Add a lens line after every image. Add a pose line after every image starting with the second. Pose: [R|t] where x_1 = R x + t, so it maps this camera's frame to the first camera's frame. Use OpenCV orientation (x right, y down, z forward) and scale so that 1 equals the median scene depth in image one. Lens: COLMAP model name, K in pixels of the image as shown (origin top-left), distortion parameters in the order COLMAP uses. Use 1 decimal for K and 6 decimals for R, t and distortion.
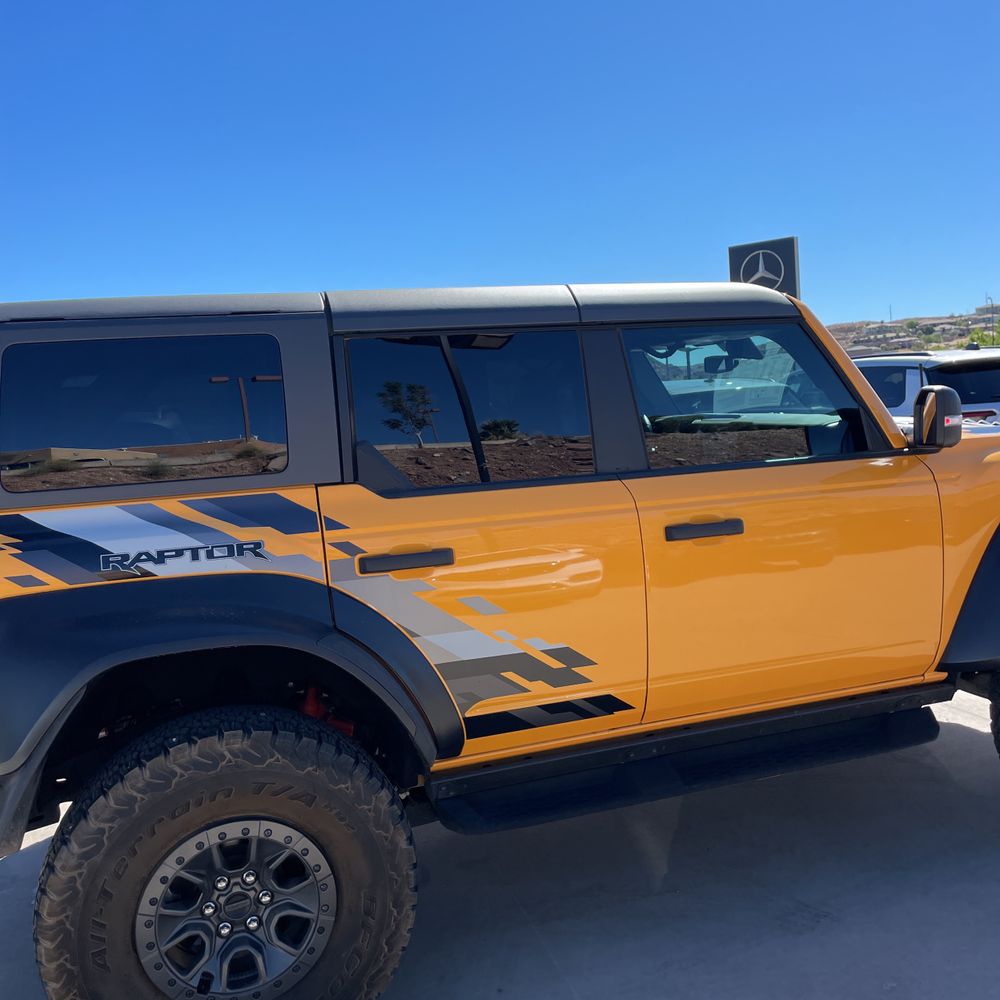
lens RADIAL K [[1023.8, 0, 499.0], [0, 1023.8, 494.3], [0, 0, 1]] dist [0.108229, -0.145471]
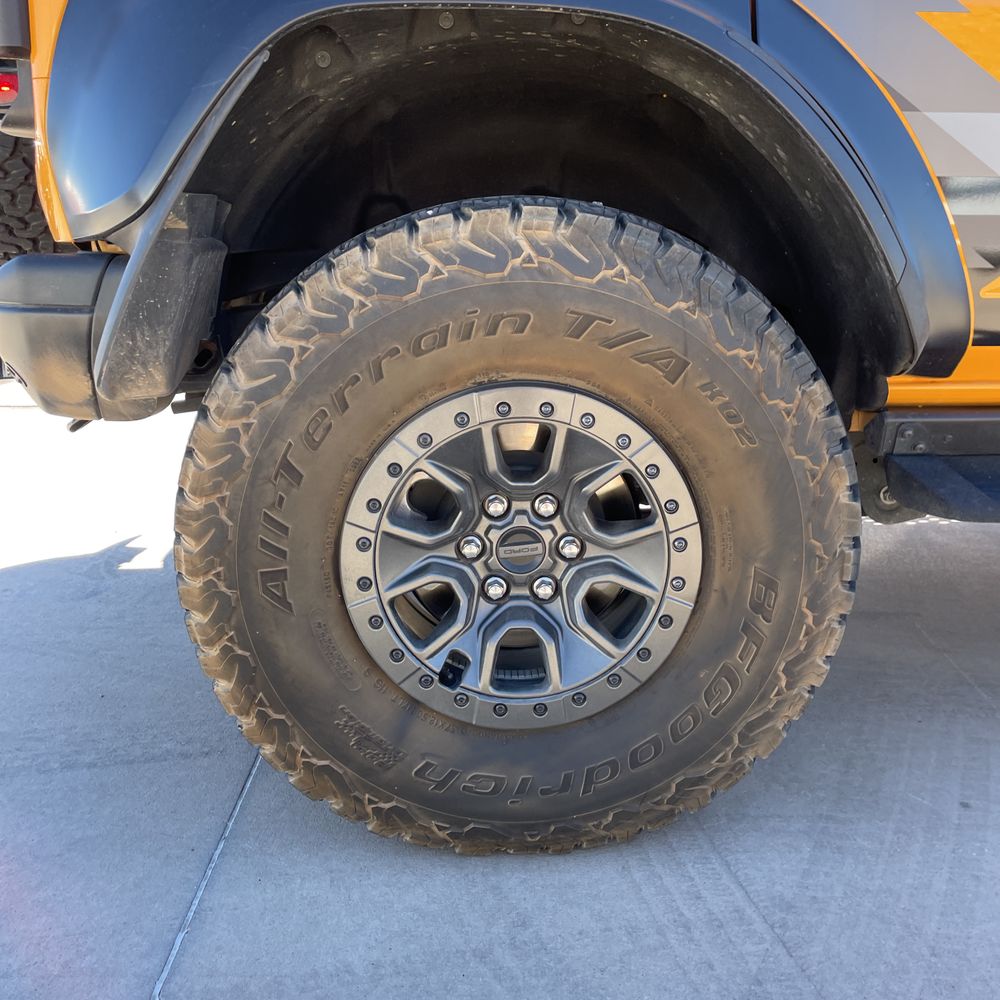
lens RADIAL K [[1012.4, 0, 504.4], [0, 1012.4, 486.9], [0, 0, 1]] dist [0.108284, -0.143178]
pose [[0.953872, 0.132060, -0.269609, -0.117704], [-0.086786, 0.981008, 0.173471, 0.265891], [0.287397, -0.142071, 0.947216, 0.488446]]
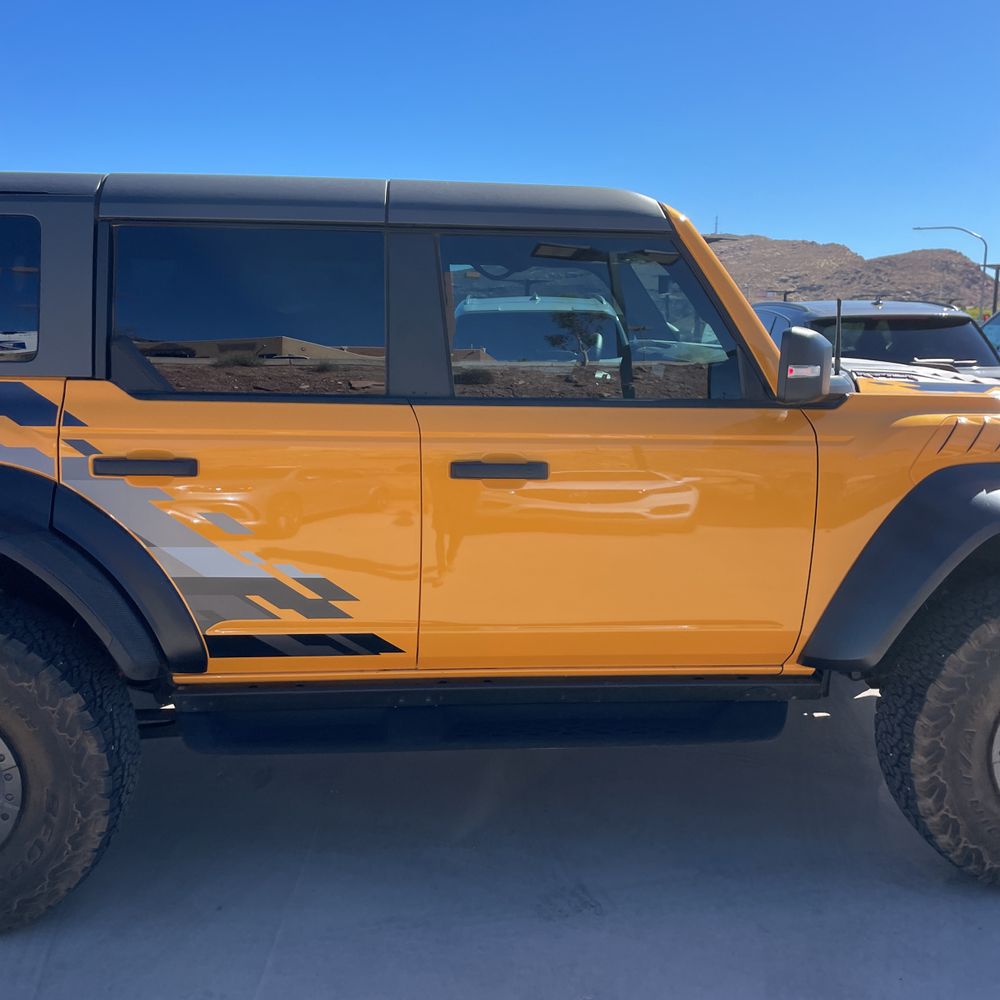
lens RADIAL K [[1013.3, 0, 505.7], [0, 1013.3, 502.5], [0, 0, 1]] dist [0.109052, -0.160806]
pose [[0.960404, 0.120295, -0.251302, 0.510740], [-0.094616, 0.989202, 0.111923, -0.043697], [0.262052, -0.083715, 0.961416, 0.181798]]
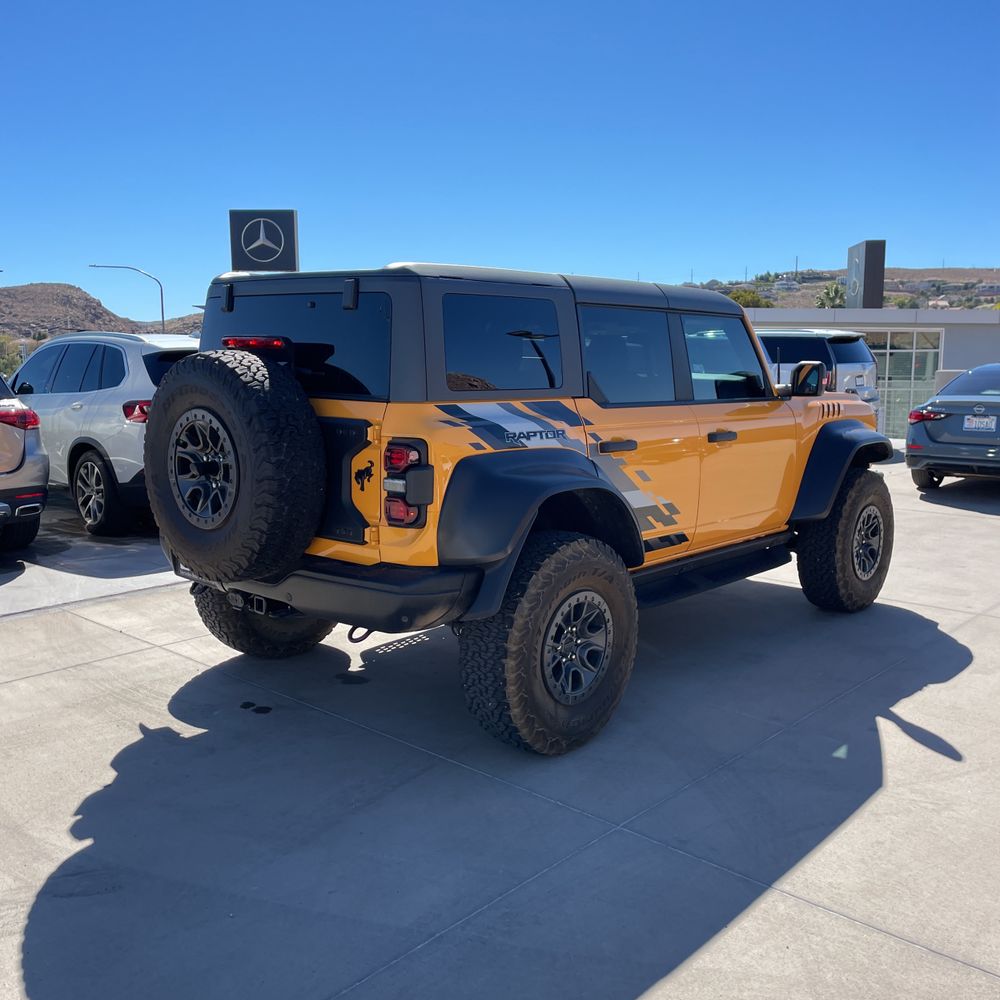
lens RADIAL K [[1012.4, 0, 504.4], [0, 1012.4, 486.9], [0, 0, 1]] dist [0.108284, -0.143178]
pose [[0.867799, 0.009849, 0.496818, -1.138155], [-0.023557, 0.999495, 0.021334, 0.106893], [-0.496357, -0.030217, 0.867593, -0.353022]]
